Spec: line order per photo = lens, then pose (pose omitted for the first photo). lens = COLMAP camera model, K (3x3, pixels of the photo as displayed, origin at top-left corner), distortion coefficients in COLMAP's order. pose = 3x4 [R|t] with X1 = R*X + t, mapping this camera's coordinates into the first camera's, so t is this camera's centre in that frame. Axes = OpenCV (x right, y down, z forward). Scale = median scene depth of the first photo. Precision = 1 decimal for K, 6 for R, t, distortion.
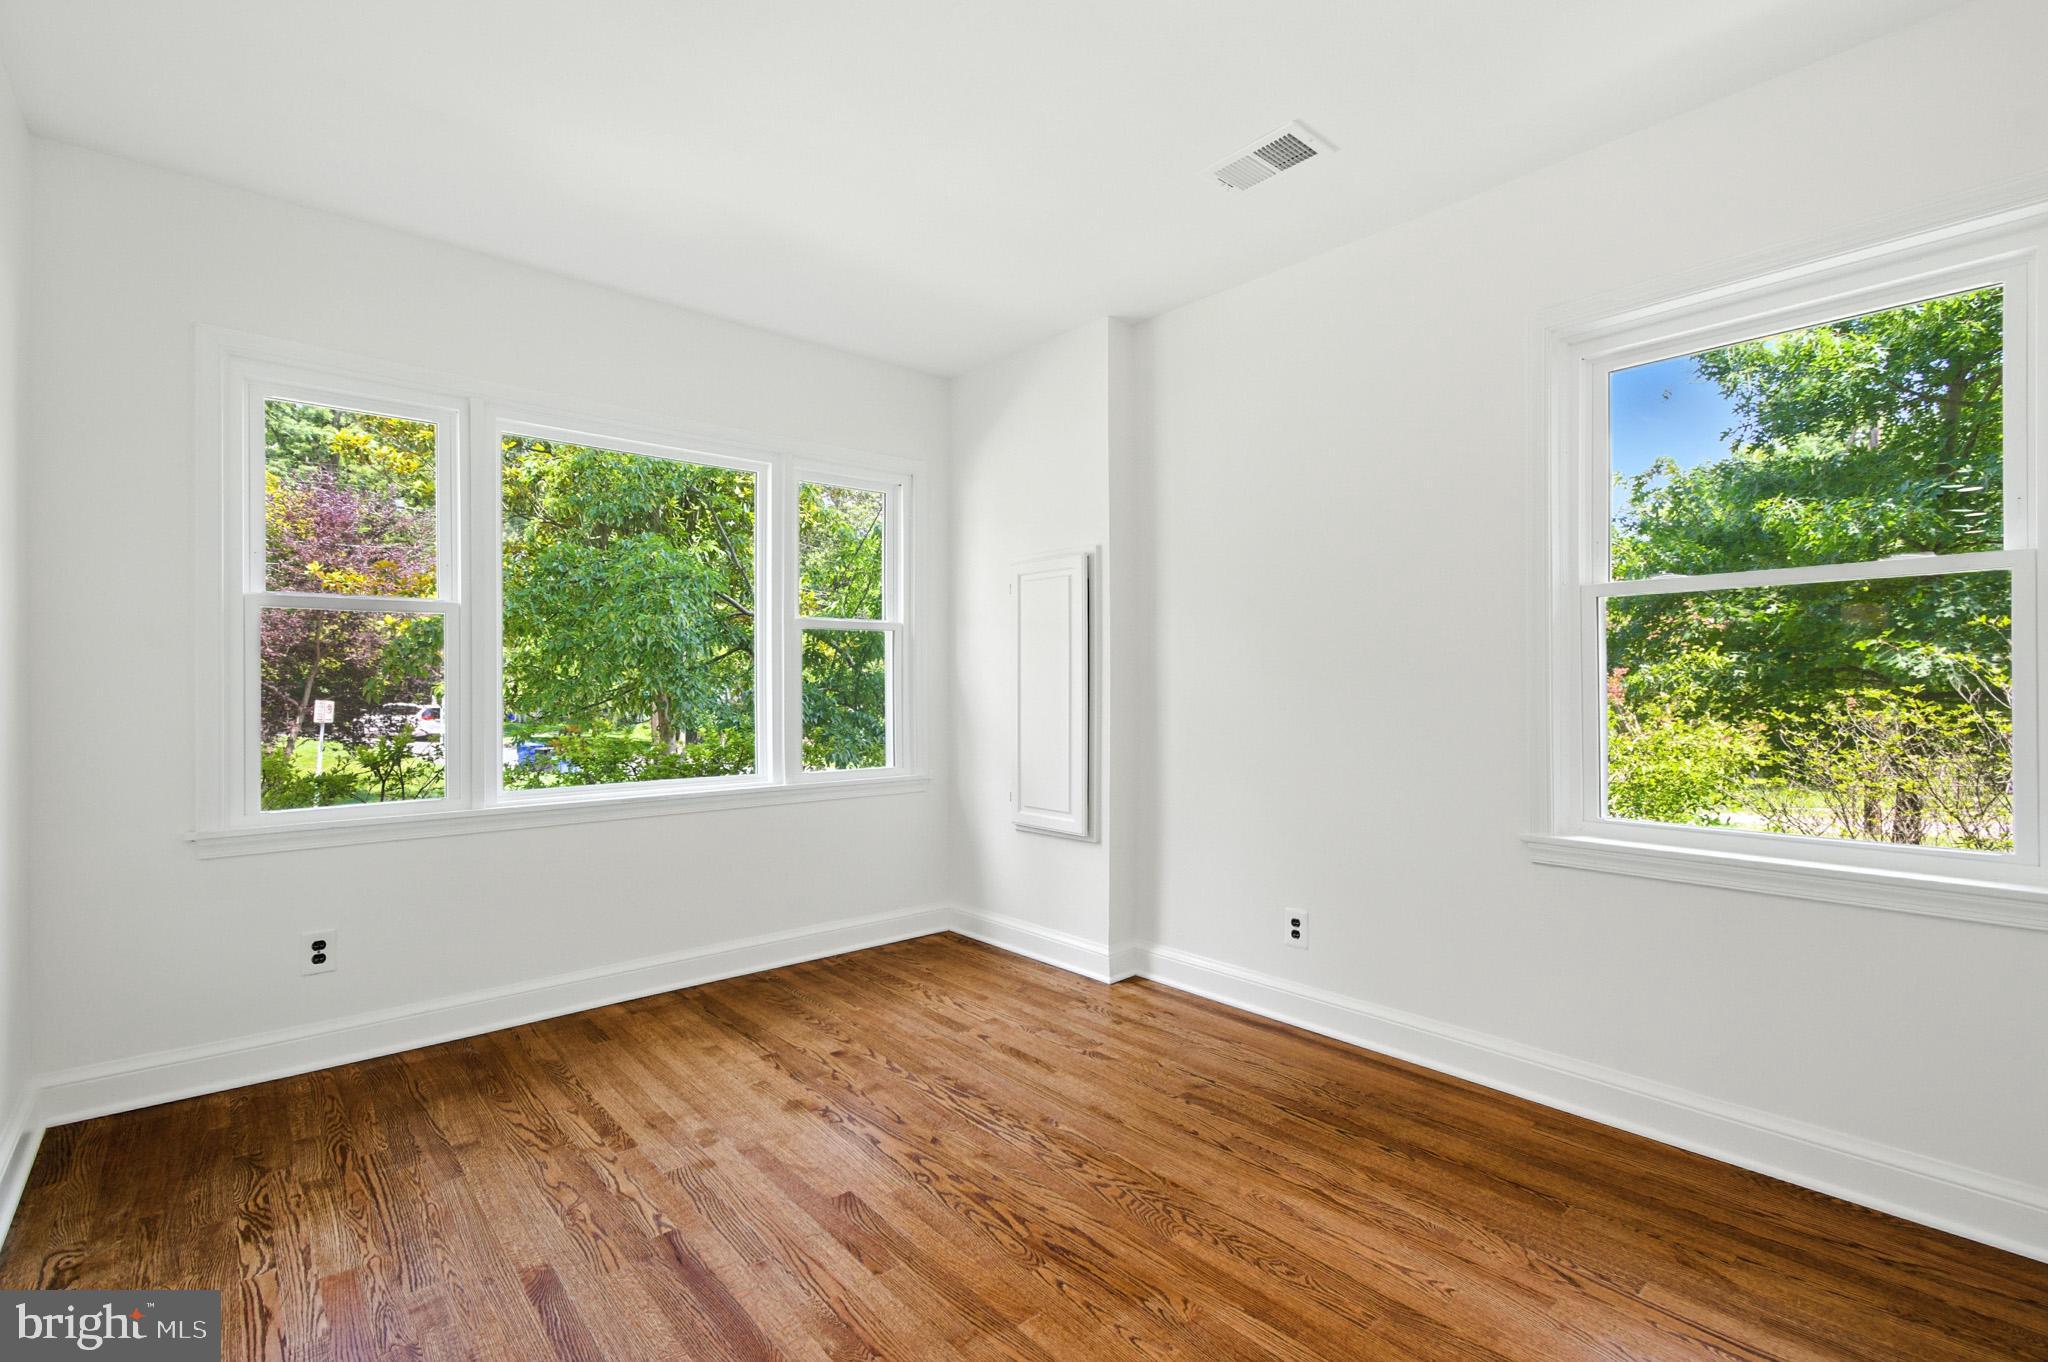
lens RADIAL K [[906.3, 0, 1025.1], [0, 906.3, 682.0], [0, 0, 1]] dist [-0.011072, 0.003145]
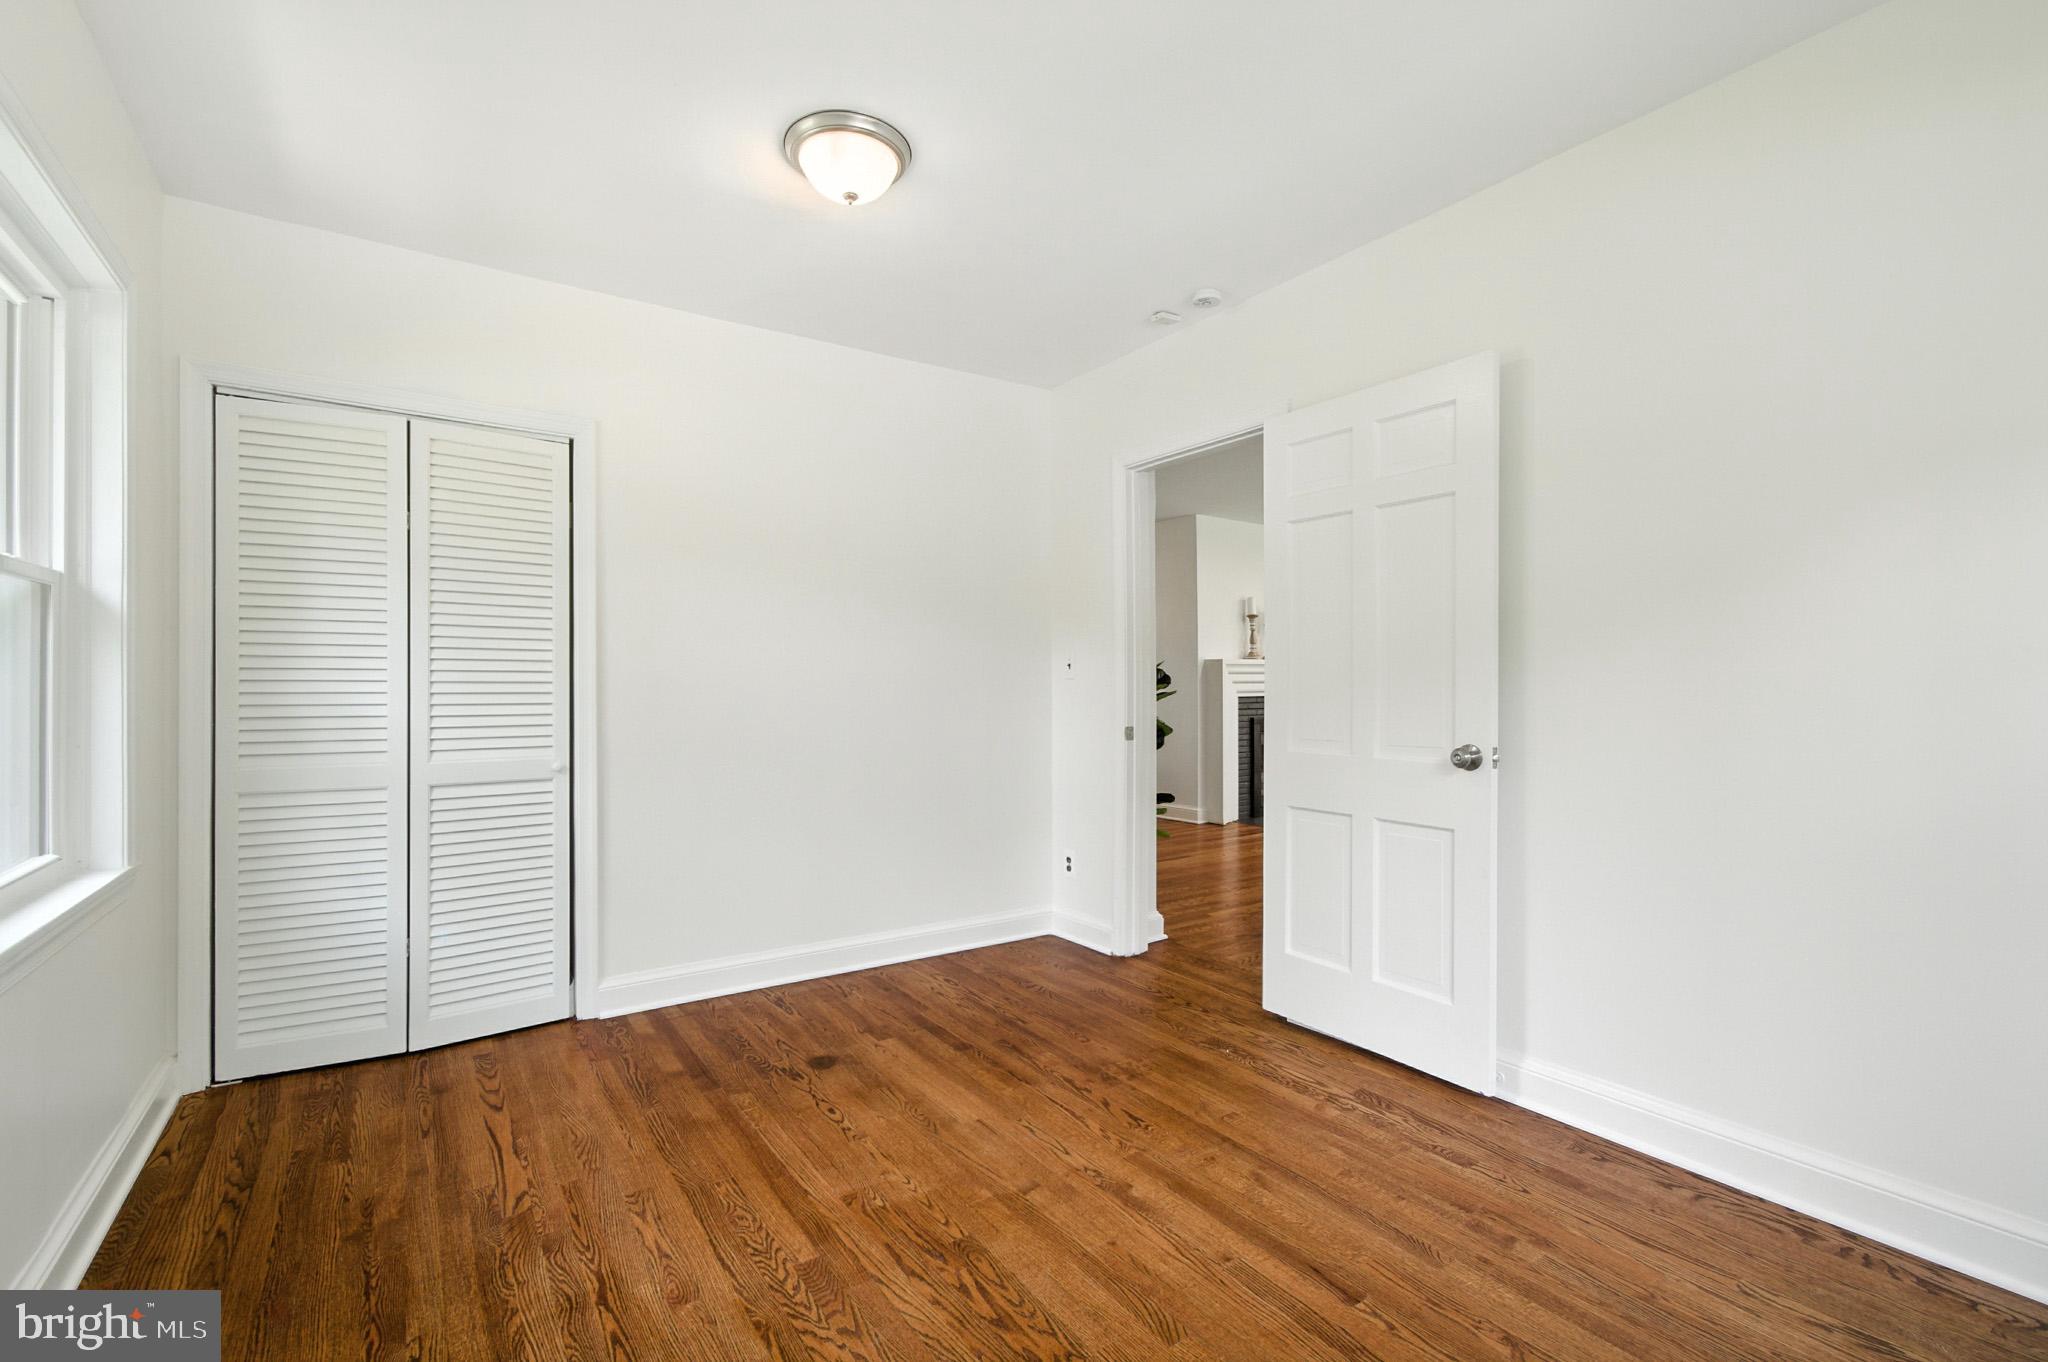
lens RADIAL K [[906.3, 0, 1024.1], [0, 906.3, 683.4], [0, 0, 1]] dist [-0.011072, 0.003145]
pose [[-0.992290, 0.006764, 0.123751, -0.182828], [0.006413, 0.999974, -0.003236, -0.001931], [-0.123770, -0.002418, -0.992308, 1.916320]]
